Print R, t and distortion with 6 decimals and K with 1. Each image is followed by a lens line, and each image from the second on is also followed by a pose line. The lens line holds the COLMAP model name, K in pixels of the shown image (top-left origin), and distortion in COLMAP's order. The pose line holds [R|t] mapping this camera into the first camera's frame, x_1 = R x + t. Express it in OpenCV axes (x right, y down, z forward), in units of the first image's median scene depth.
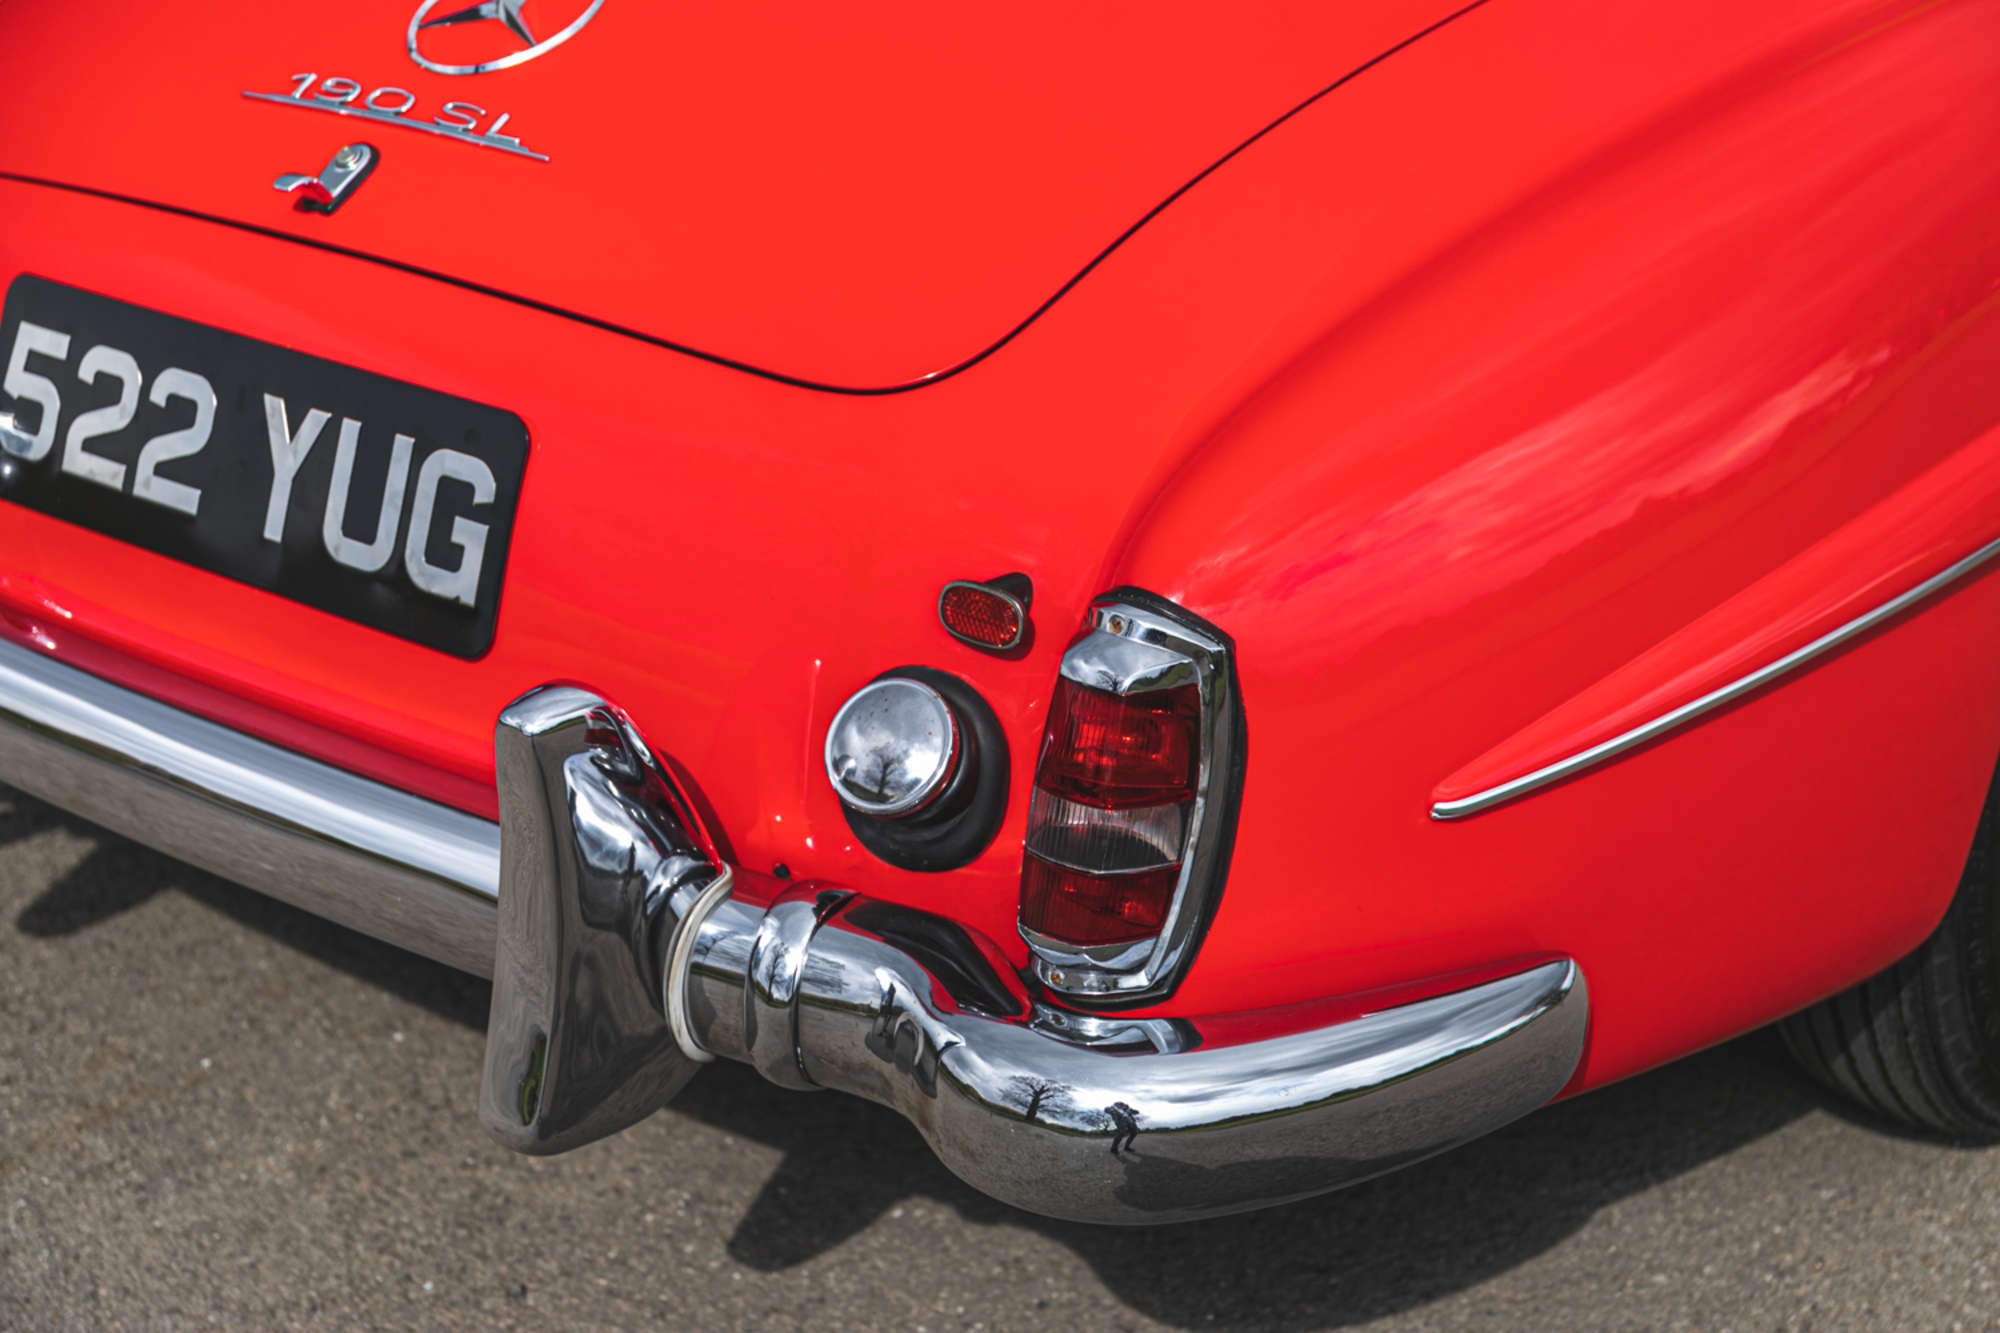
lens RADIAL K [[3691.8, 0, 1000.0], [0, 3691.8, 666.5], [0, 0, 1]] dist [-0.079850, -0.074743]
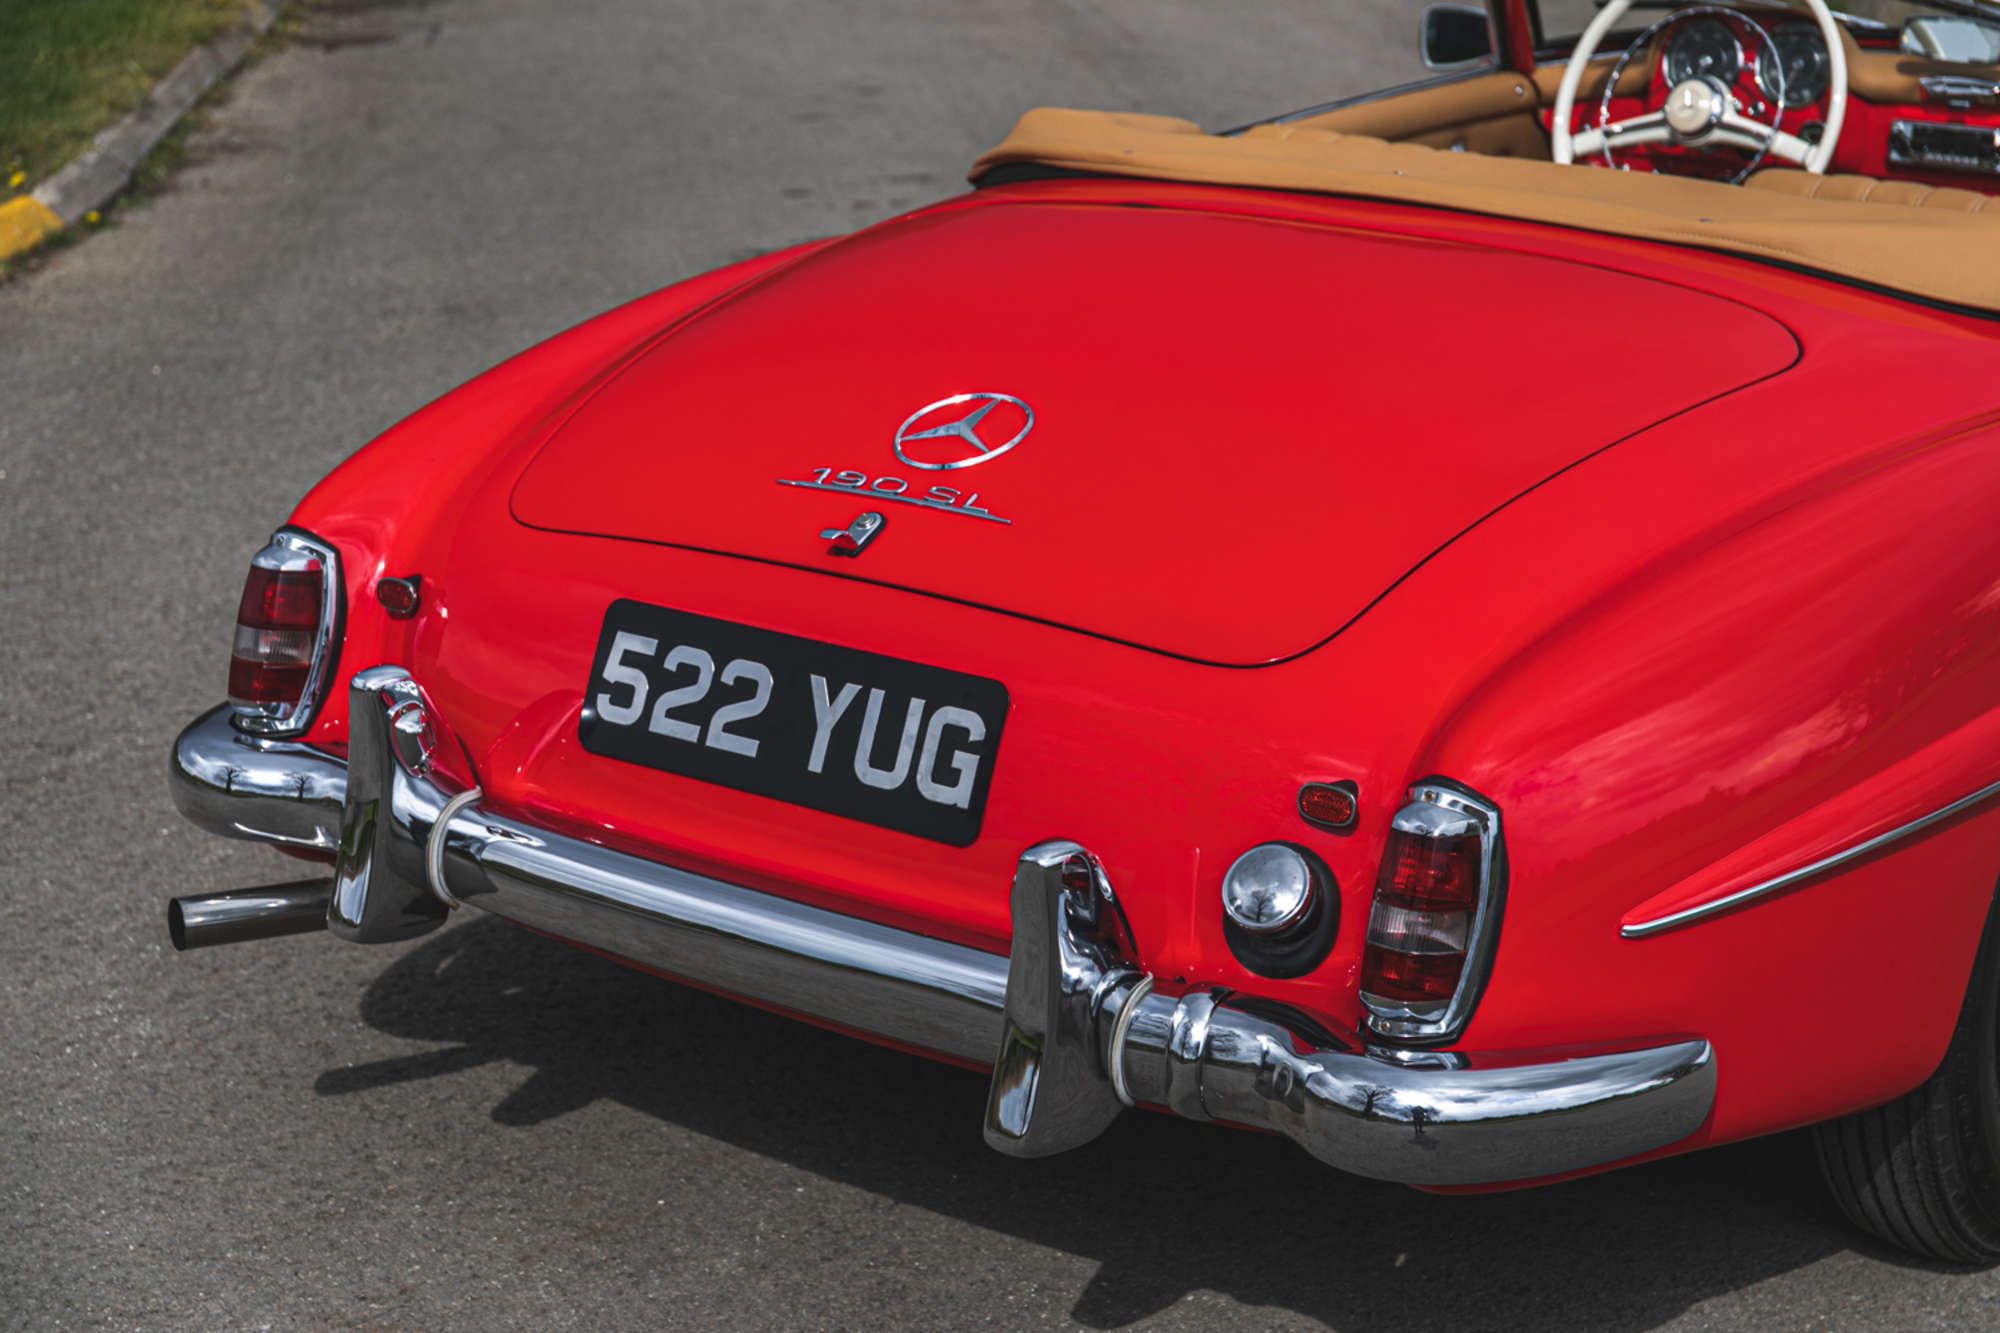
lens RADIAL K [[3691.8, 0, 1000.0], [0, 3691.8, 666.5], [0, 0, 1]] dist [-0.079850, -0.074743]
pose [[0.999498, 0.026858, 0.016796, -0.144536], [-0.023877, 0.987193, -0.157731, 0.150229], [-0.020817, 0.157250, 0.987339, -0.452017]]
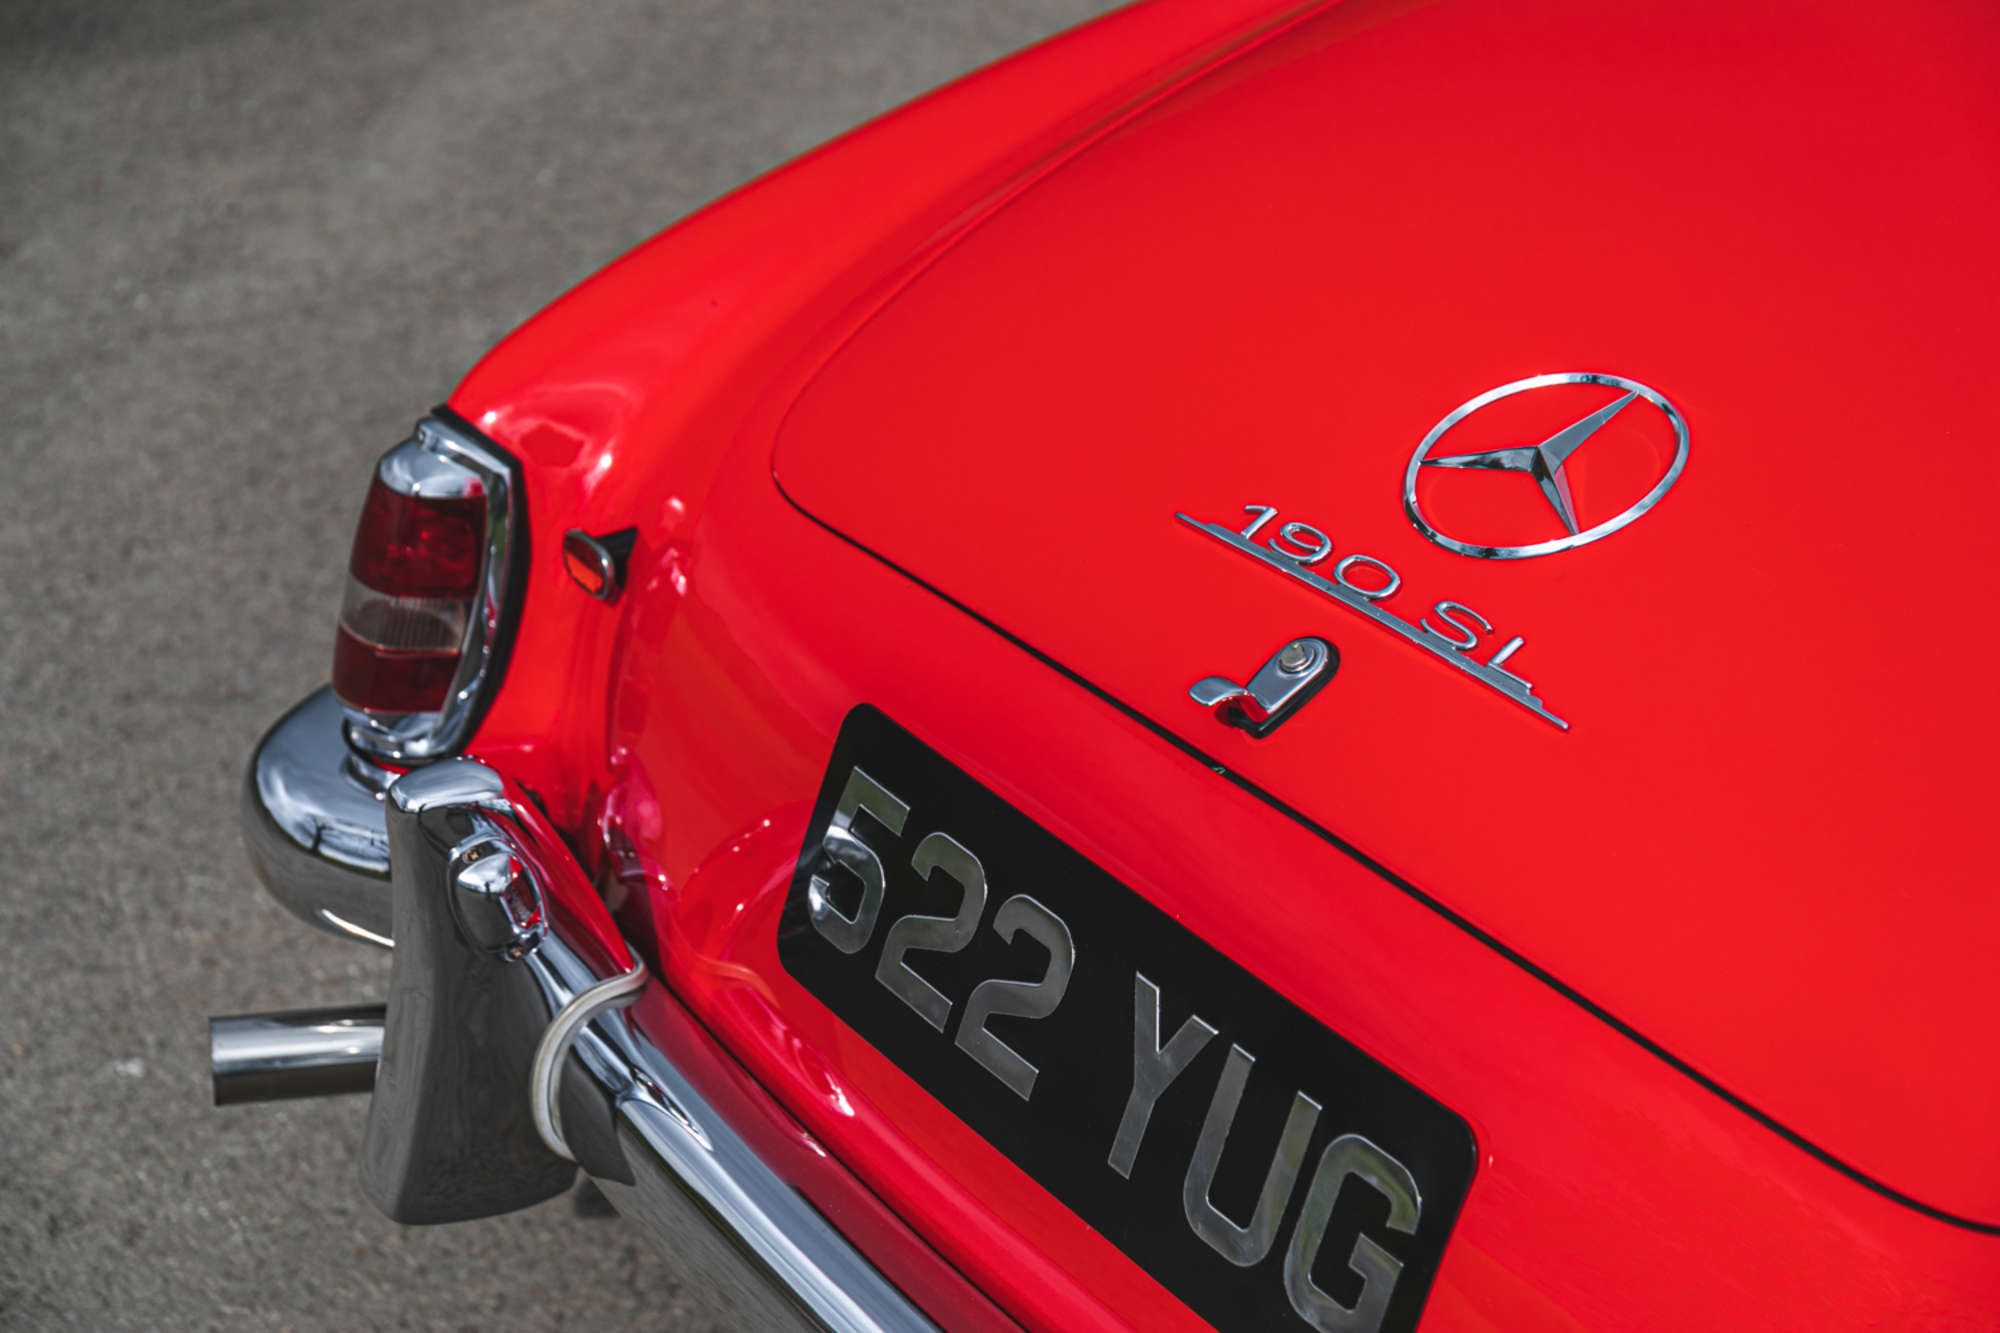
lens RADIAL K [[3691.8, 0, 1000.0], [0, 3691.8, 666.5], [0, 0, 1]] dist [-0.079850, -0.074743]
pose [[0.953566, 0.152202, -0.259896, -0.042251], [-0.142116, 0.988191, 0.057286, -0.167627], [0.265546, -0.017691, 0.963936, 0.273551]]
